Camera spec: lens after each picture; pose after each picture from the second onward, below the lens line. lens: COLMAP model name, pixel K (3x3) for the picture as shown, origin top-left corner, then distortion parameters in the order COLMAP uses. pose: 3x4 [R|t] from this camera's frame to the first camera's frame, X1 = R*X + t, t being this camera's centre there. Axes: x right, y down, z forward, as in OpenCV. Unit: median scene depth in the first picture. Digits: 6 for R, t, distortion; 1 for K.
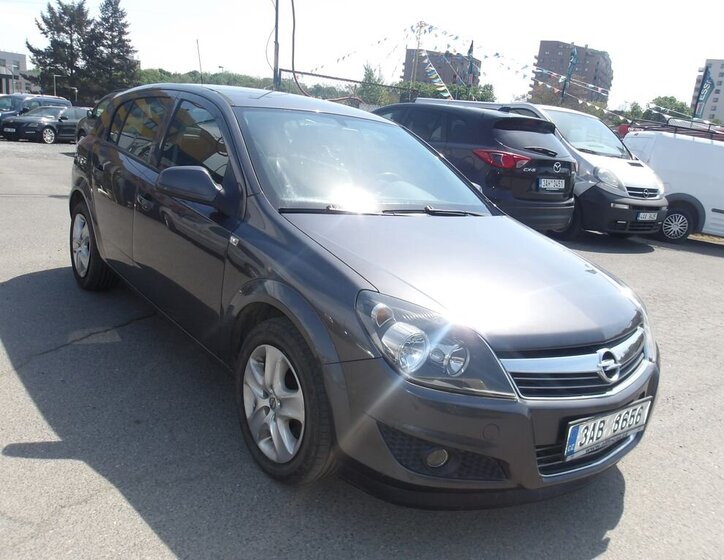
lens RADIAL K [[625.3, 0, 364.6], [0, 625.3, 284.7], [0, 0, 1]] dist [0.008767, -0.007023]
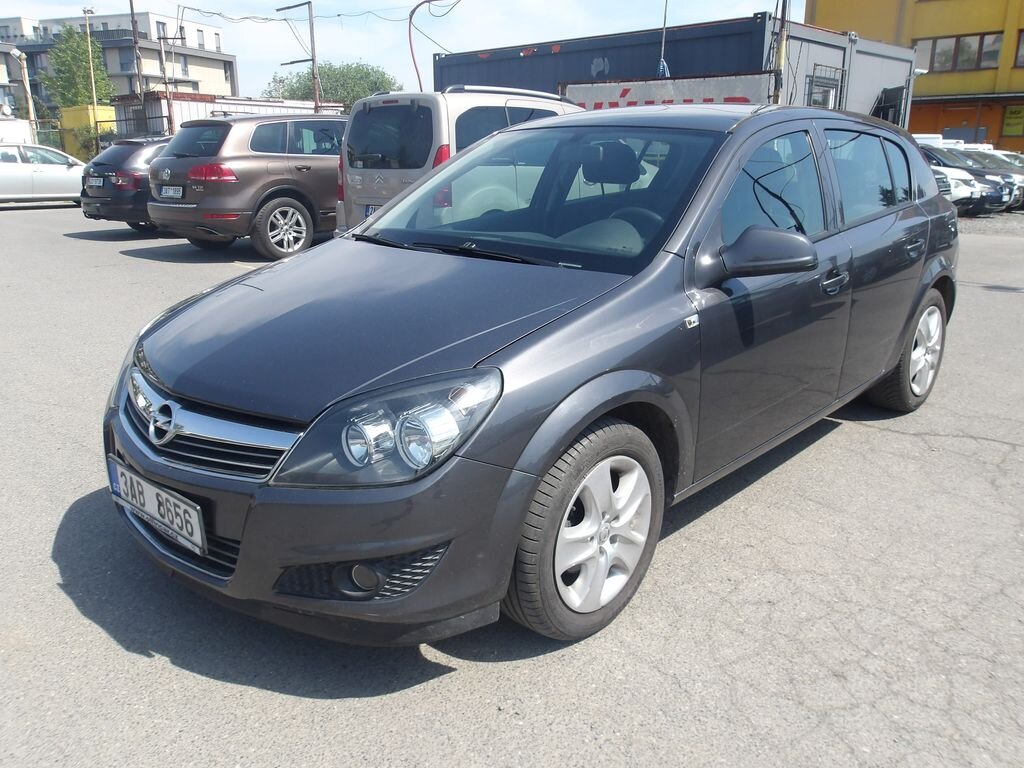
lens RADIAL K [[865.0, 0, 504.3], [0, 865.0, 389.9], [0, 0, 1]] dist [-0.006377, 0.018957]
pose [[0.155079, 0.176989, -0.971918, 0.051479], [-0.228364, 0.963597, 0.139036, -0.005246], [0.961145, 0.200389, 0.189852, 0.041915]]
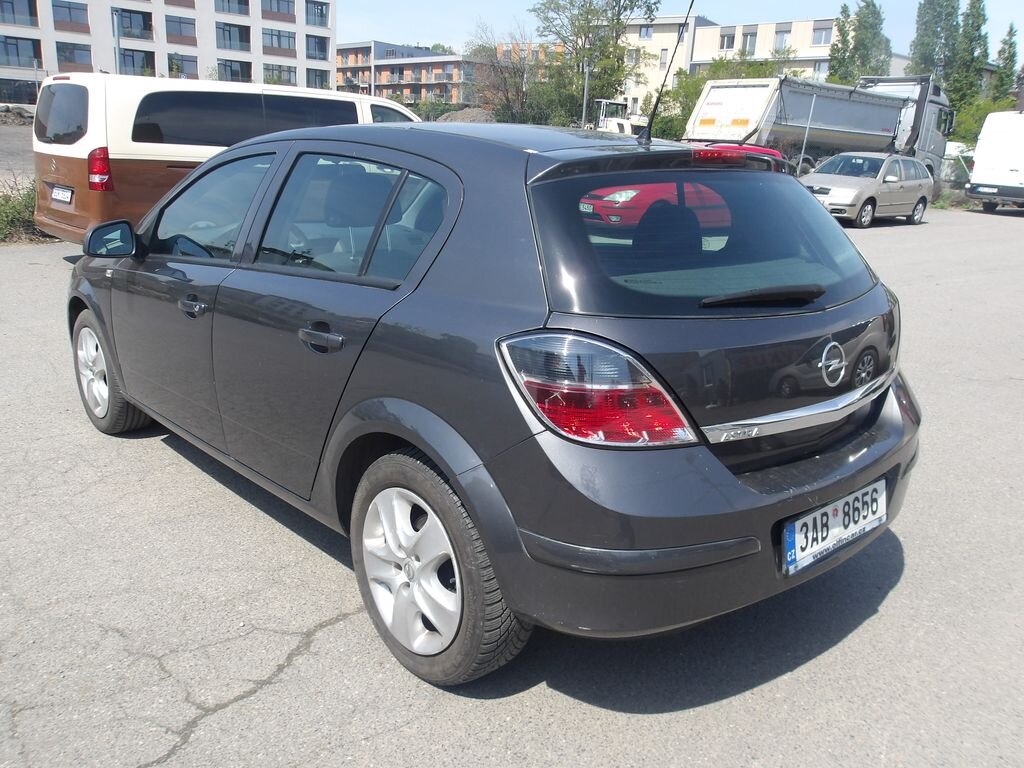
lens RADIAL K [[865.0, 0, 526.0], [0, 865.0, 395.3], [0, 0, 1]] dist [-0.006377, 0.018957]
pose [[-0.987725, -0.118398, -0.101889, -0.010857], [-0.153880, 0.849609, 0.504465, -0.032385], [0.026839, 0.513951, -0.857400, 0.114552]]
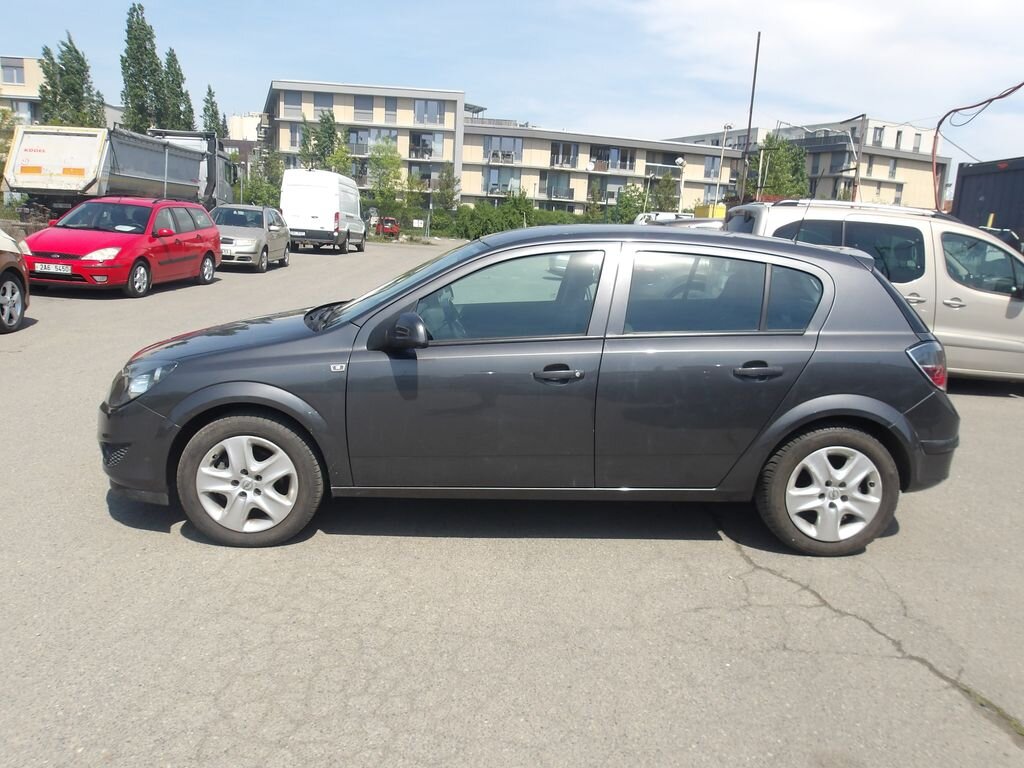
lens RADIAL K [[865.0, 0, 507.5], [0, 865.0, 383.5], [0, 0, 1]] dist [-0.006377, 0.018957]
pose [[-0.576068, 0.024613, -0.817031, 0.055258], [-0.307066, 0.919820, 0.244214, -0.022058], [0.757533, 0.391567, -0.522321, 0.098346]]
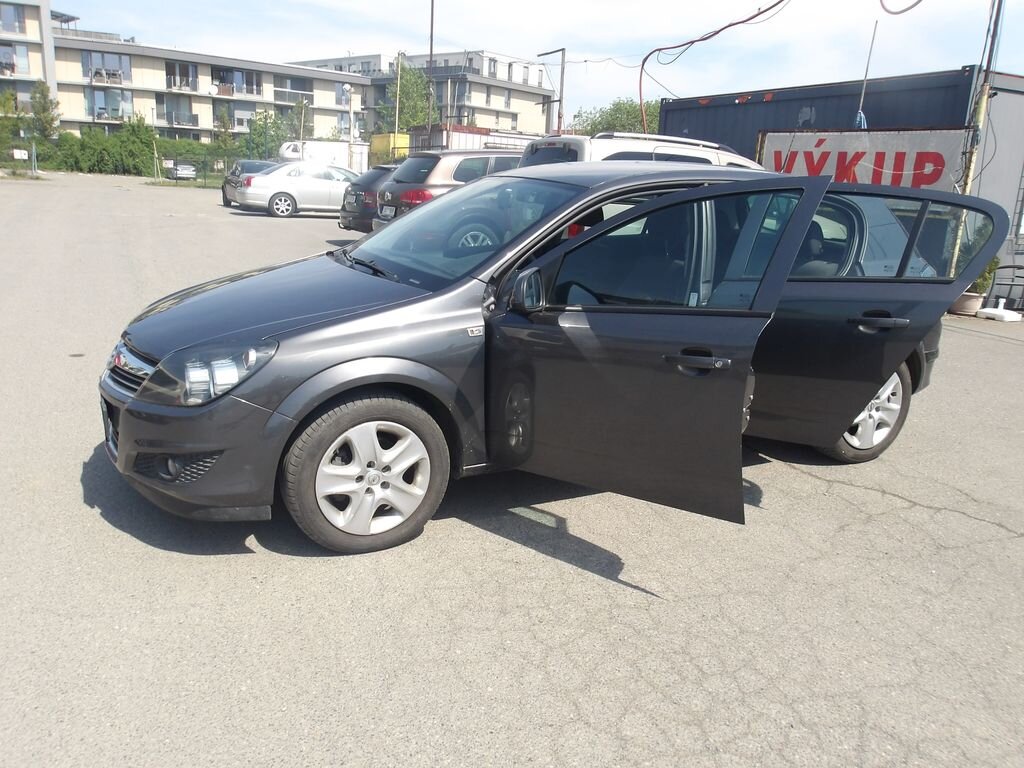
lens RADIAL K [[865.0, 0, 503.1], [0, 865.0, 392.6], [0, 0, 1]] dist [-0.006377, 0.018957]
pose [[-0.188947, 0.142178, -0.971640, 0.064082], [-0.306887, 0.931354, 0.195961, -0.012049], [0.932802, 0.335210, -0.132344, 0.067240]]
